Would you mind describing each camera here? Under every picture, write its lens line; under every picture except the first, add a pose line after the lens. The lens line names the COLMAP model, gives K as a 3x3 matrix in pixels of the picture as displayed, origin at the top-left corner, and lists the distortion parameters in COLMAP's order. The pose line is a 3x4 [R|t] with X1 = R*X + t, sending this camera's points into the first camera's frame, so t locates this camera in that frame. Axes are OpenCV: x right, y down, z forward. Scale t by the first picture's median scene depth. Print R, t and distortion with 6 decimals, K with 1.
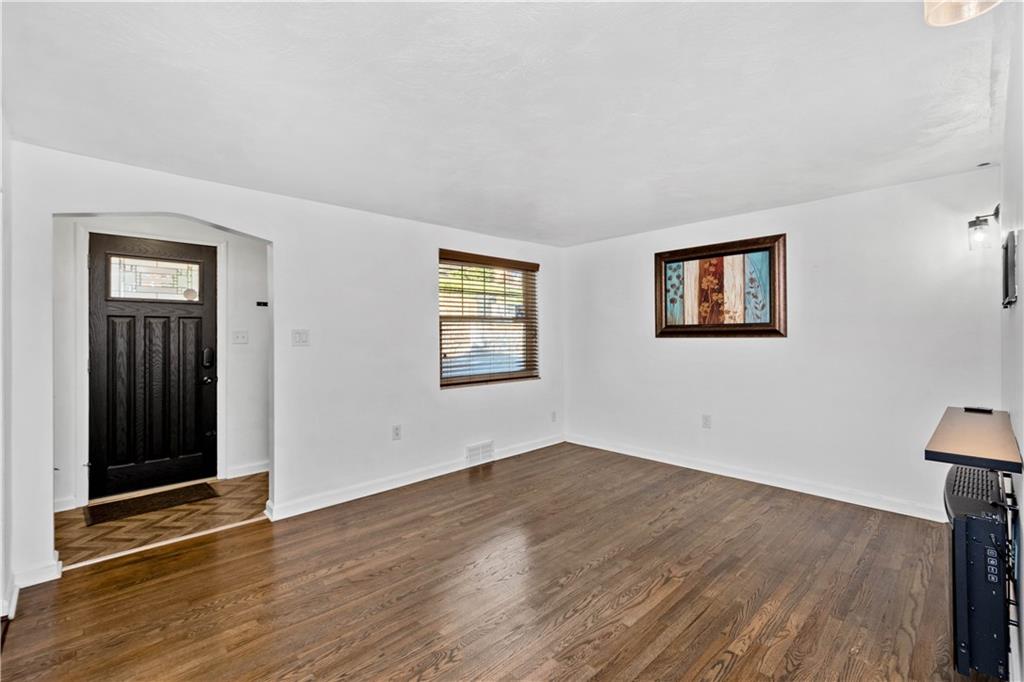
lens RADIAL K [[447.1, 0, 512.0], [0, 447.1, 341.0], [0, 0, 1]] dist [0.001140, -0.000091]
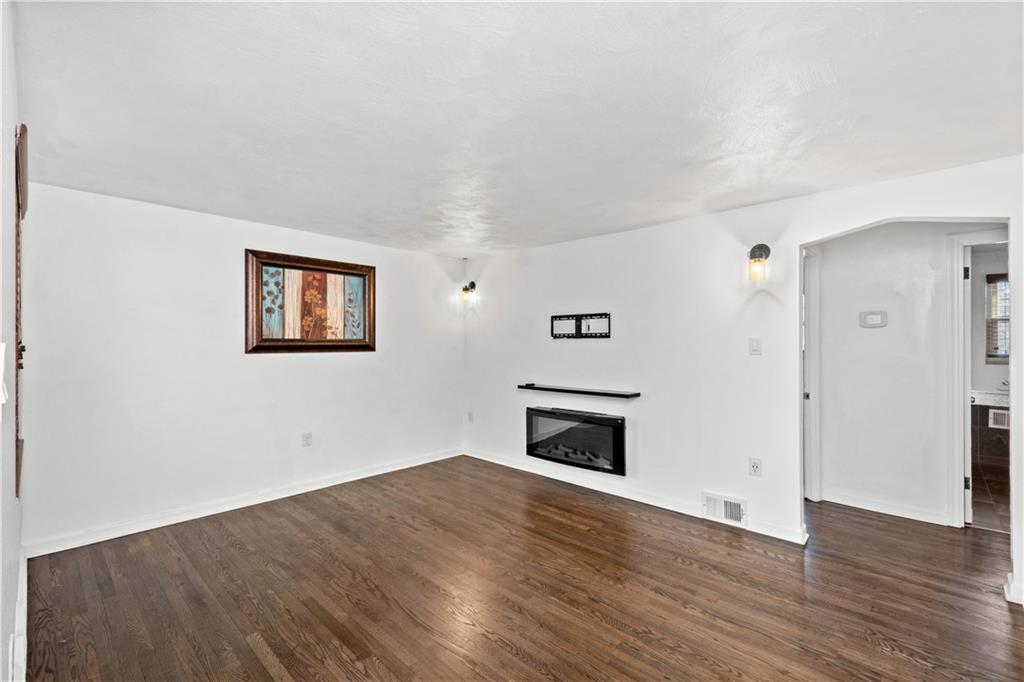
lens RADIAL K [[447.1, 0, 512.0], [0, 447.1, 341.0], [0, 0, 1]] dist [0.001140, -0.000091]
pose [[-0.059871, 0.012123, 0.998132, -0.584450], [0.011939, 0.999863, -0.011427, -0.016809], [-0.998135, 0.011232, -0.060008, 0.643215]]
